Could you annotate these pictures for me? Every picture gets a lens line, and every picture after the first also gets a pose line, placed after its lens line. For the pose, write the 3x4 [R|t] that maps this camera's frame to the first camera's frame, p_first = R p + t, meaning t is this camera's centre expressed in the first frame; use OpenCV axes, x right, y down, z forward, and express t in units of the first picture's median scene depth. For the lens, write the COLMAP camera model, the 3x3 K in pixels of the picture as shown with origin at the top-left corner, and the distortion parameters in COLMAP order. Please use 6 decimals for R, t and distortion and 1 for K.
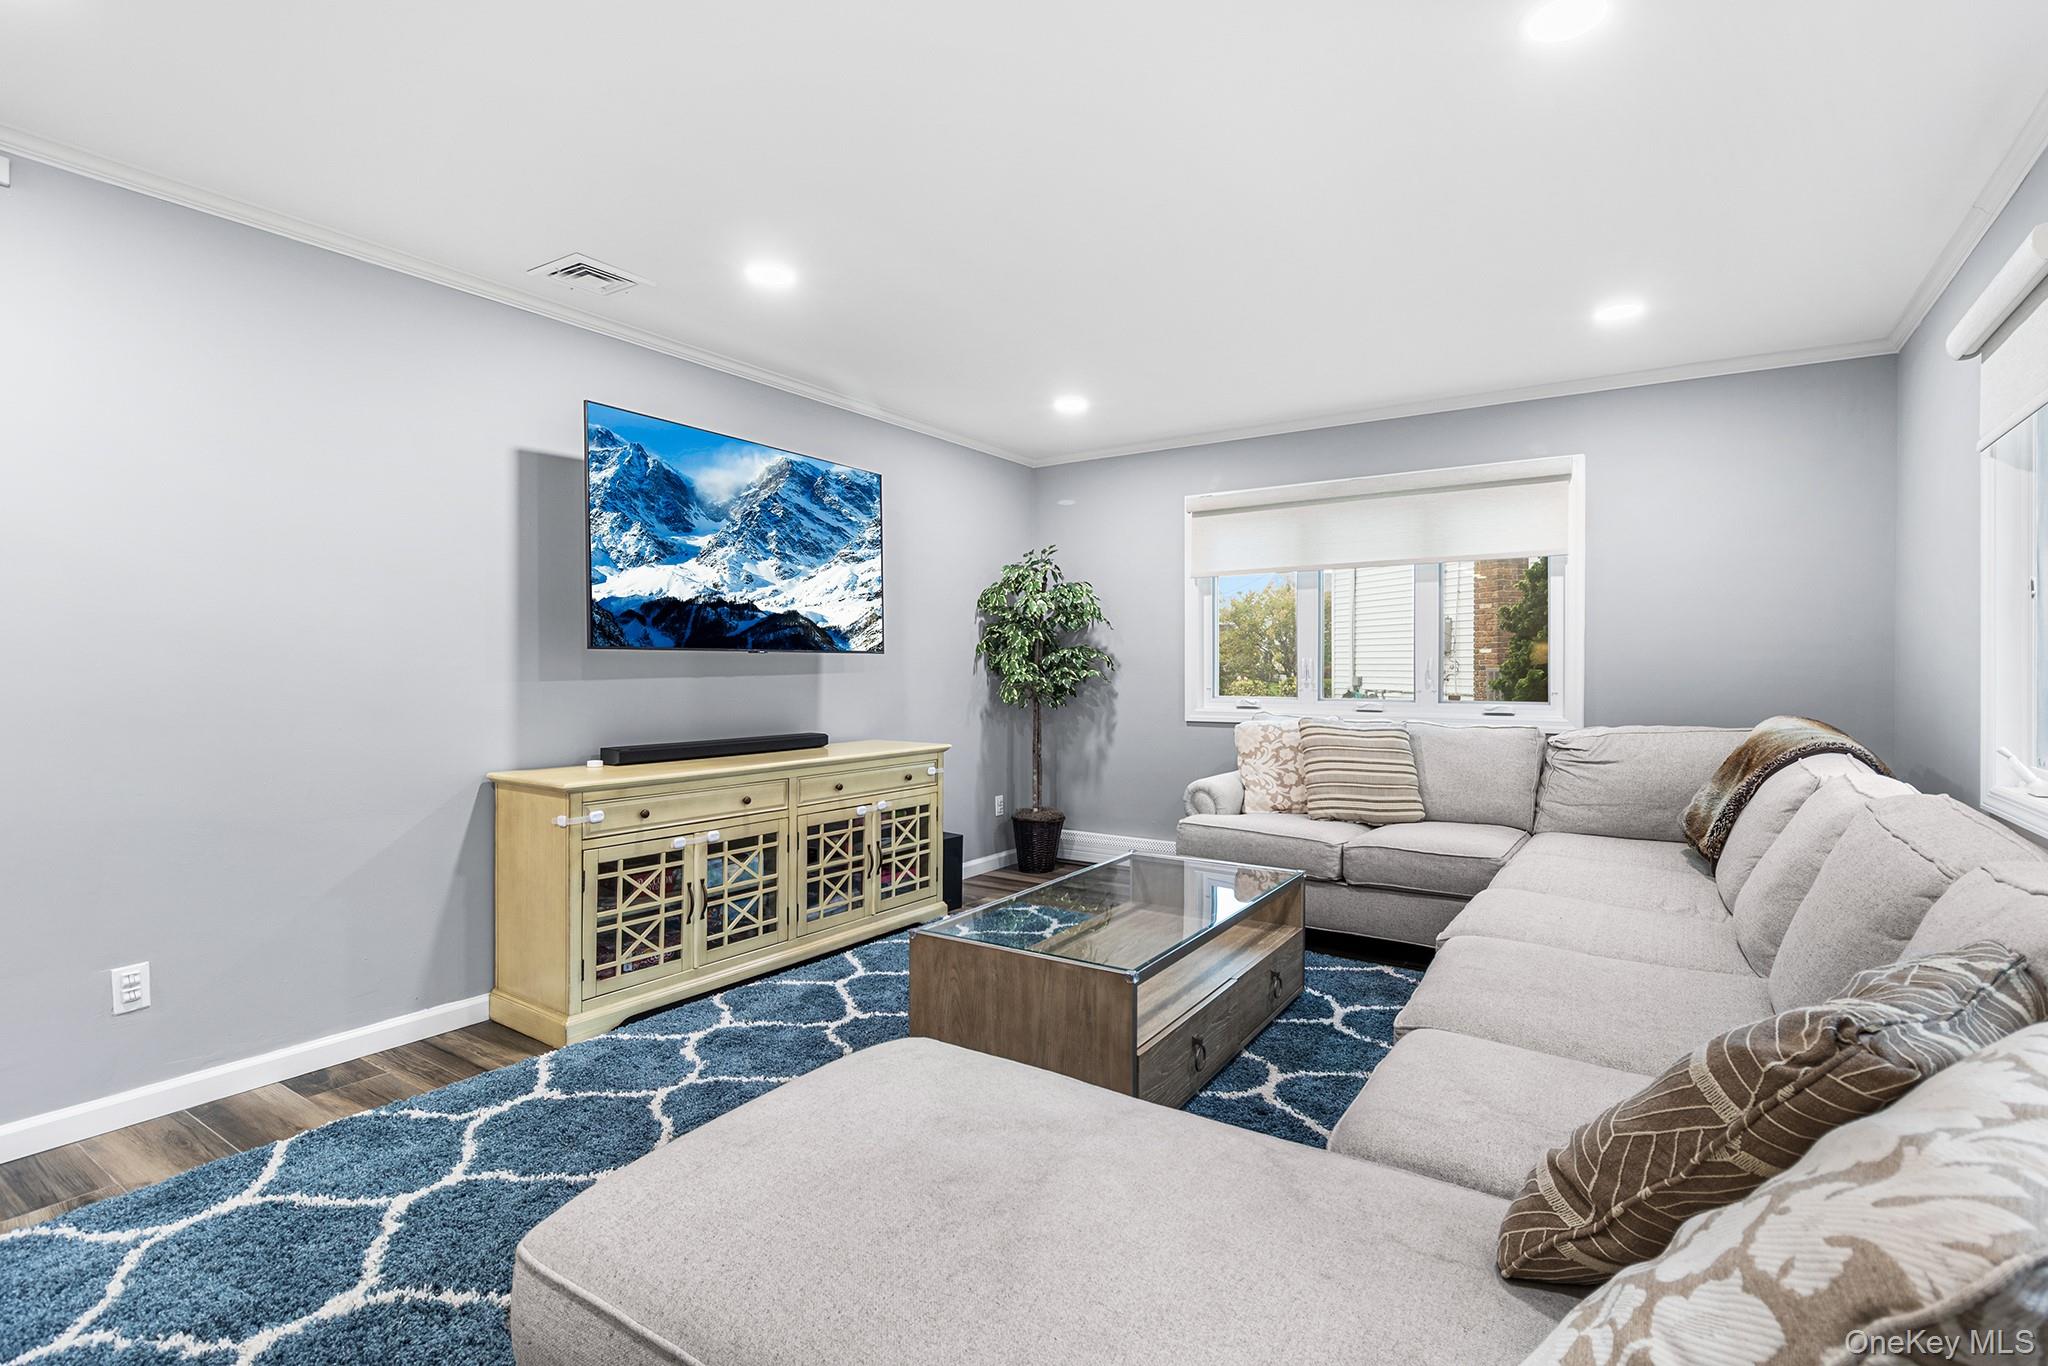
lens RADIAL K [[945.0, 0, 1061.6], [0, 945.0, 682.0], [0, 0, 1]] dist [-0.000245, 0.000283]
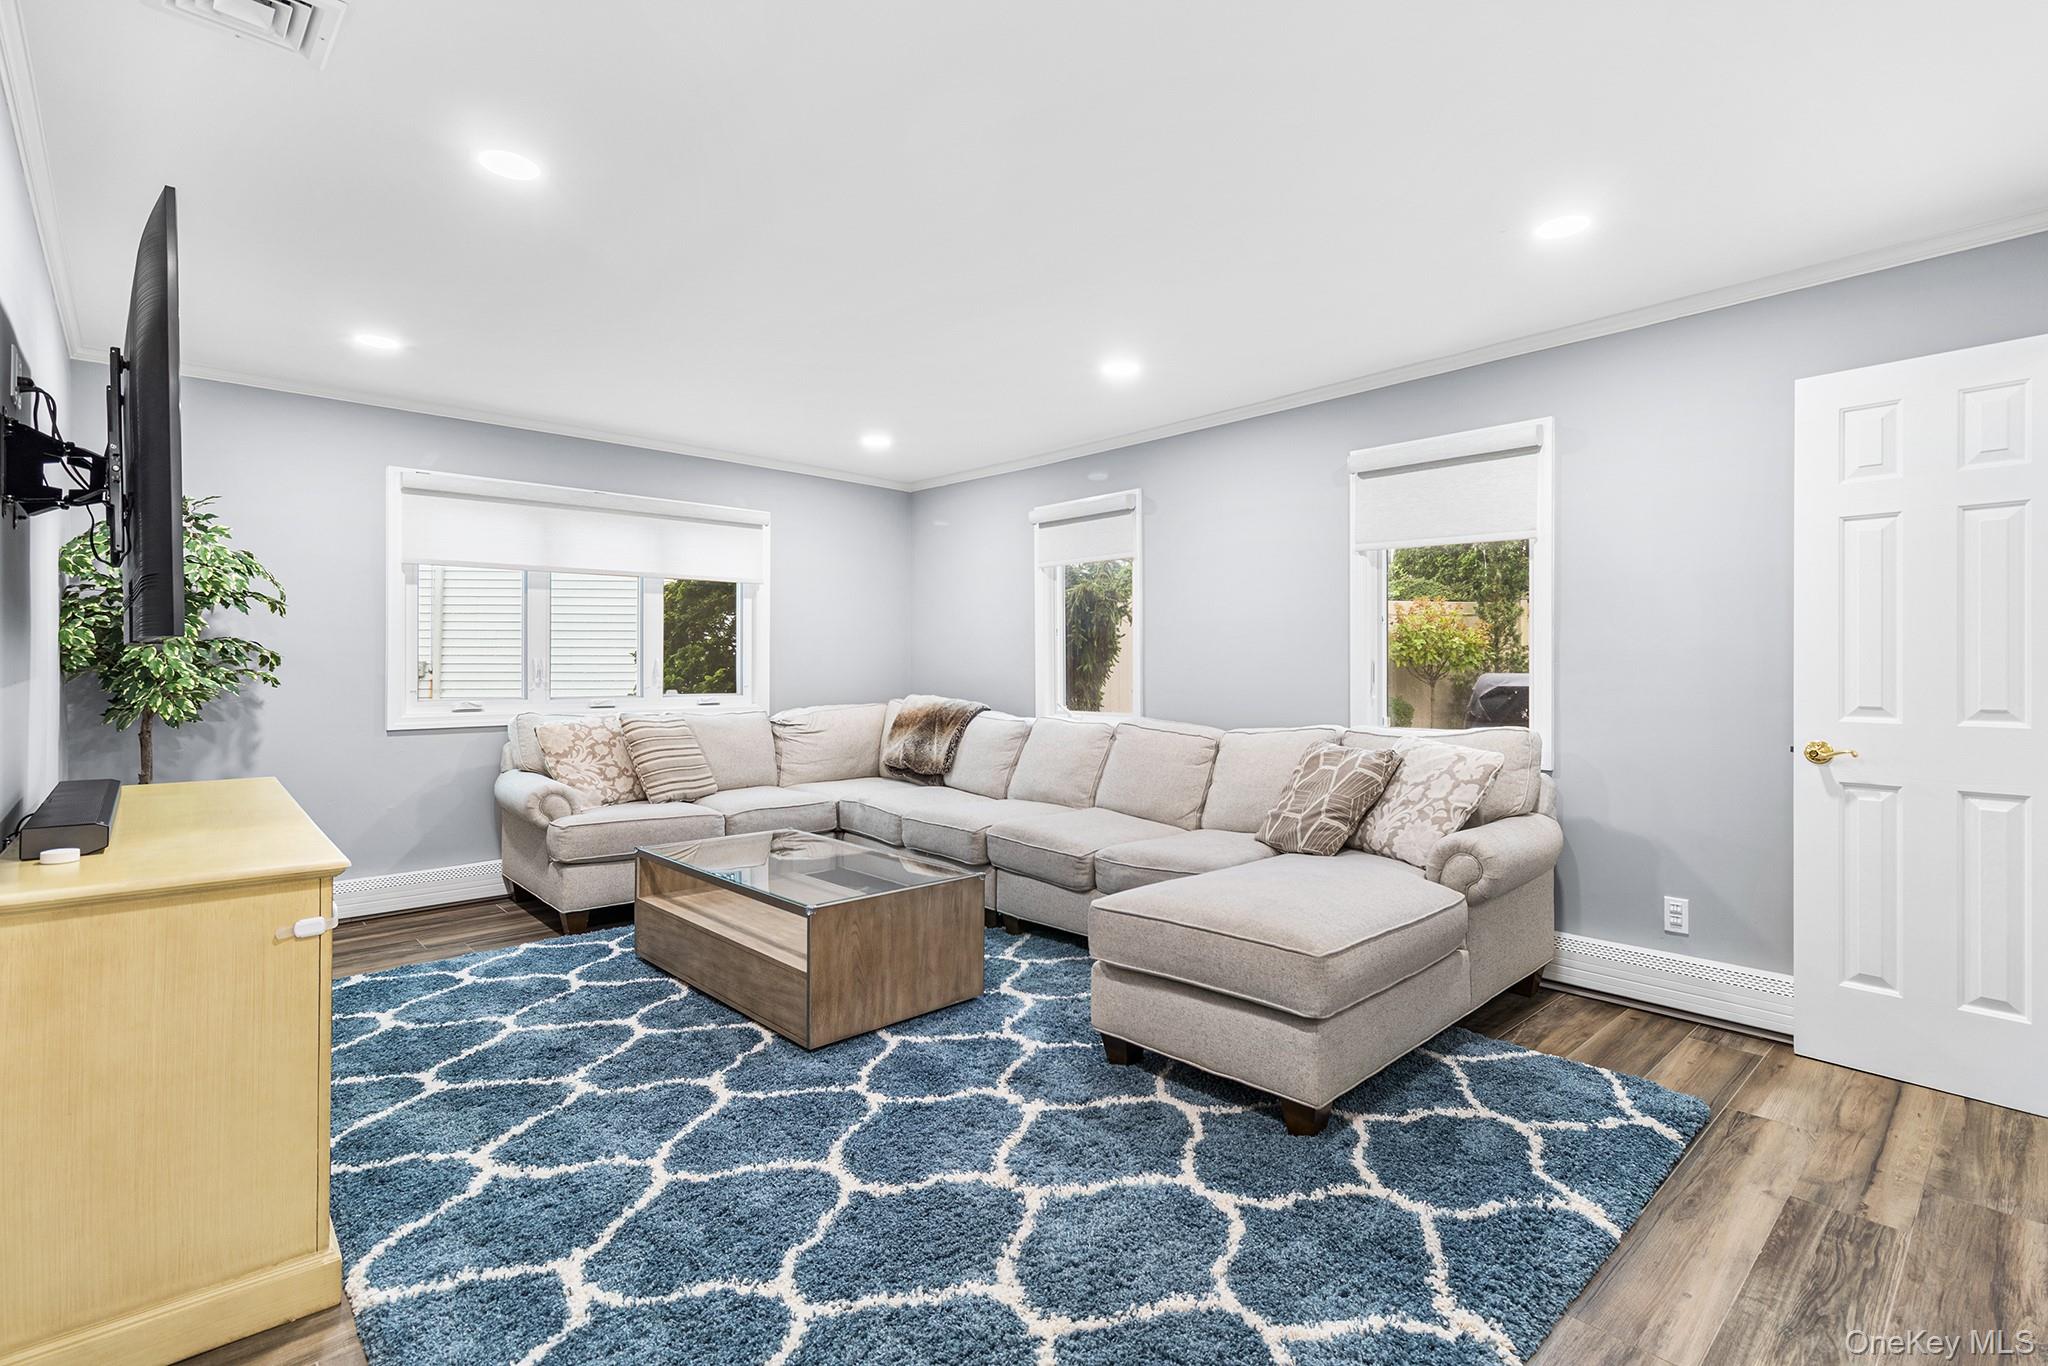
lens RADIAL K [[946.6, 0, 1053.6], [0, 946.6, 670.8], [0, 0, 1]] dist [0.000244, 0.000173]
pose [[0.230532, -0.006307, 0.973044, -0.710630], [0.016184, 0.999866, 0.002646, -0.006110], [-0.972930, 0.015138, 0.230603, 0.287389]]
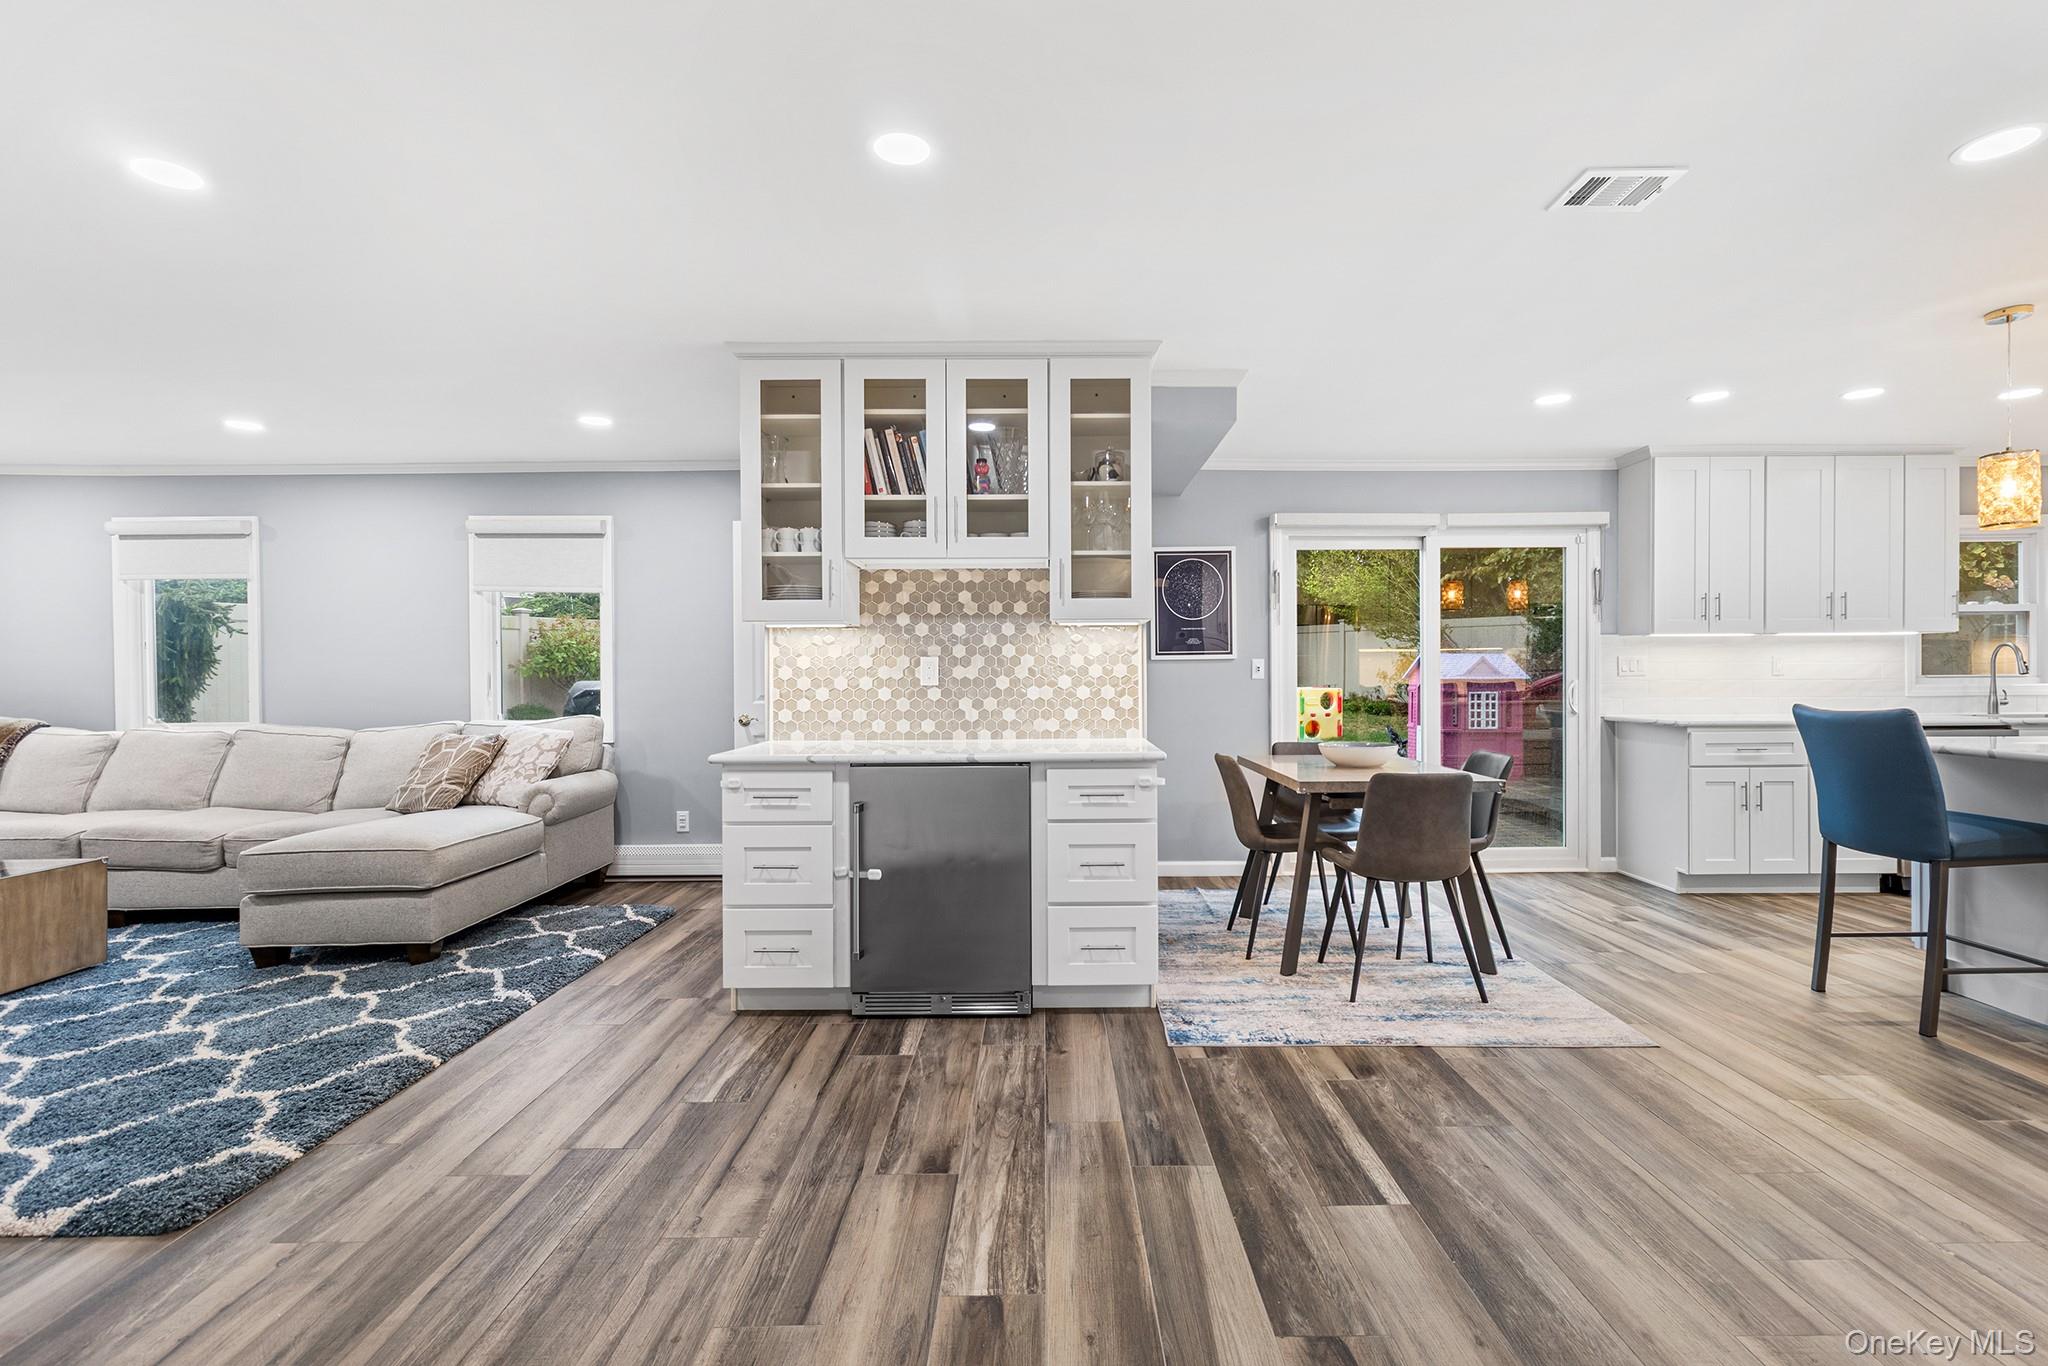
lens RADIAL K [[952.9, 0, 1054.1], [0, 952.9, 677.1], [0, 0, 1]] dist [0.007662, -0.000824]
pose [[-0.553767, -0.000520, 0.832671, -1.241995], [0.020623, 0.999684, 0.014339, -0.005226], [-0.832416, 0.025113, -0.553582, 0.273677]]
